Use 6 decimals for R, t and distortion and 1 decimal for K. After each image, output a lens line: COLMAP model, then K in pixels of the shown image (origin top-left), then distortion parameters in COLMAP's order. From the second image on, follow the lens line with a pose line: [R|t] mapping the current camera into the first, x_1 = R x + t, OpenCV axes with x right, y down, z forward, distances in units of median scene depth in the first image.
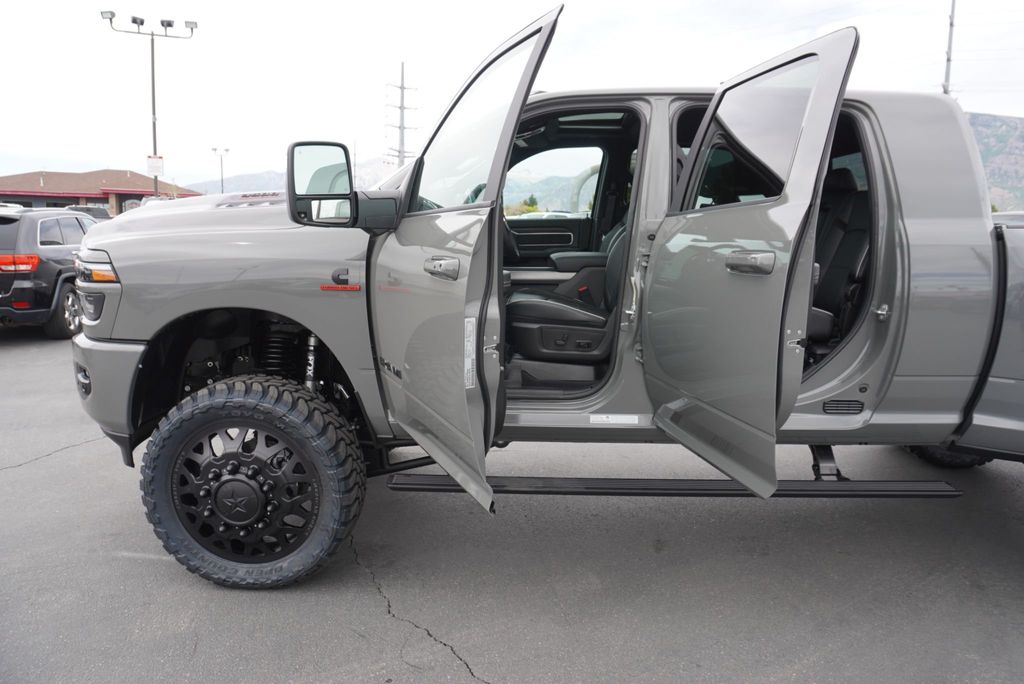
lens RADIAL K [[683.3, 0, 508.1], [0, 683.3, 321.7], [0, 0, 1]] dist [-0.042576, 0.002848]
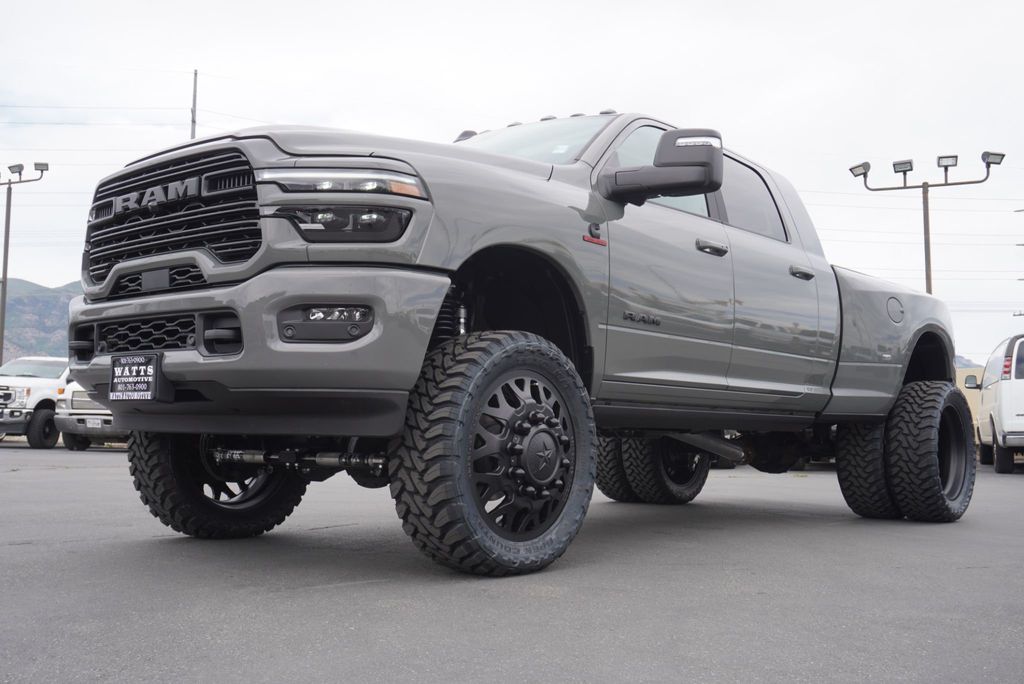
lens RADIAL K [[1023.8, 0, 509.6], [0, 1023.8, 333.8], [0, 0, 1]] dist [-0.000005, 0.022135]
pose [[0.621122, 0.073399, 0.780269, -1.439896], [0.101962, 0.979575, -0.173313, 0.323860], [-0.777053, 0.187207, 0.600952, 0.176988]]
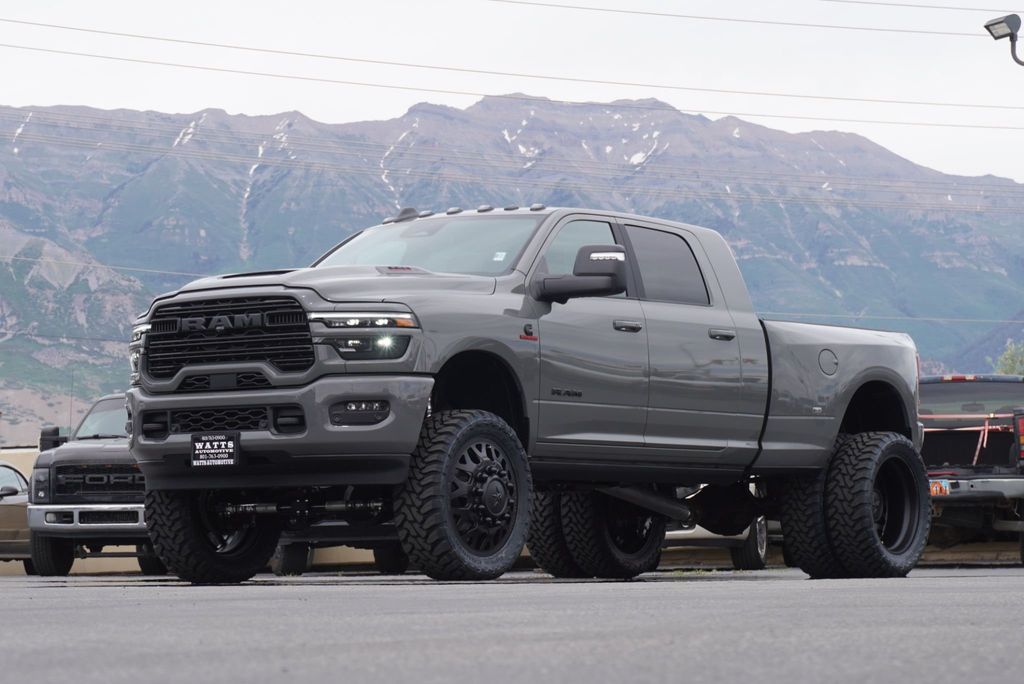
lens RADIAL K [[2954.1, 0, 510.9], [0, 2954.1, 326.9], [0, 0, 1]] dist [0.471211, -0.448151]
pose [[0.557838, 0.048622, 0.828525, -4.906432], [0.132631, 0.980230, -0.146824, 0.752238], [-0.819284, 0.191792, 0.540361, -2.075030]]
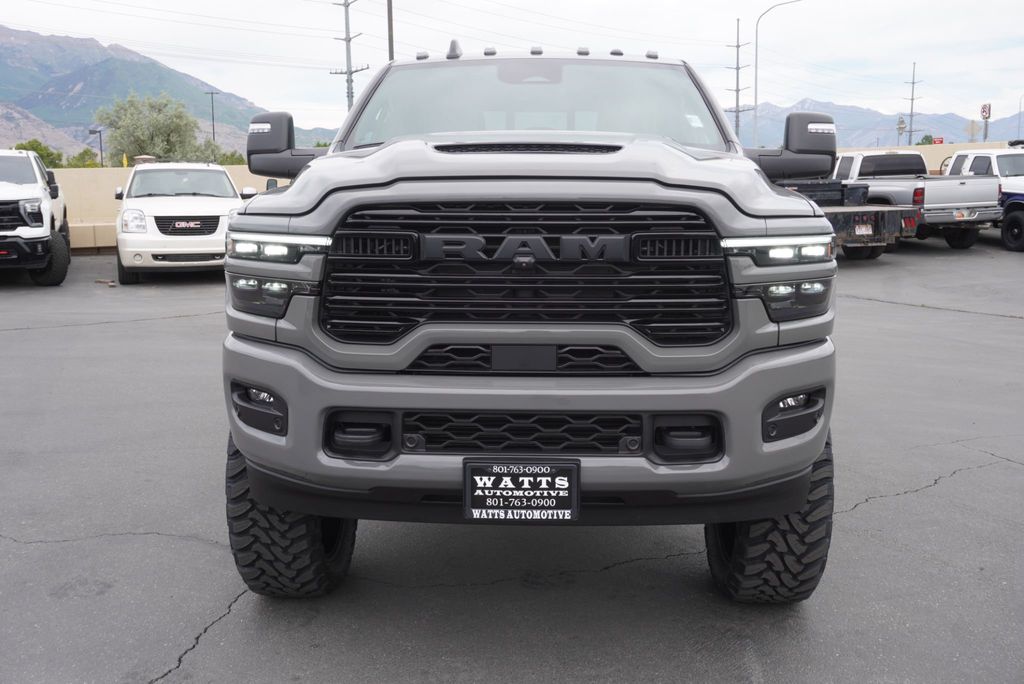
lens RADIAL K [[1023.8, 0, 509.6], [0, 1023.8, 333.8], [0, 0, 1]] dist [-0.000005, 0.022135]
pose [[0.003458, -0.158900, 0.987289, -1.681245], [0.140817, 0.977534, 0.156836, -0.196520], [-0.990030, 0.138485, 0.025756, 1.286663]]
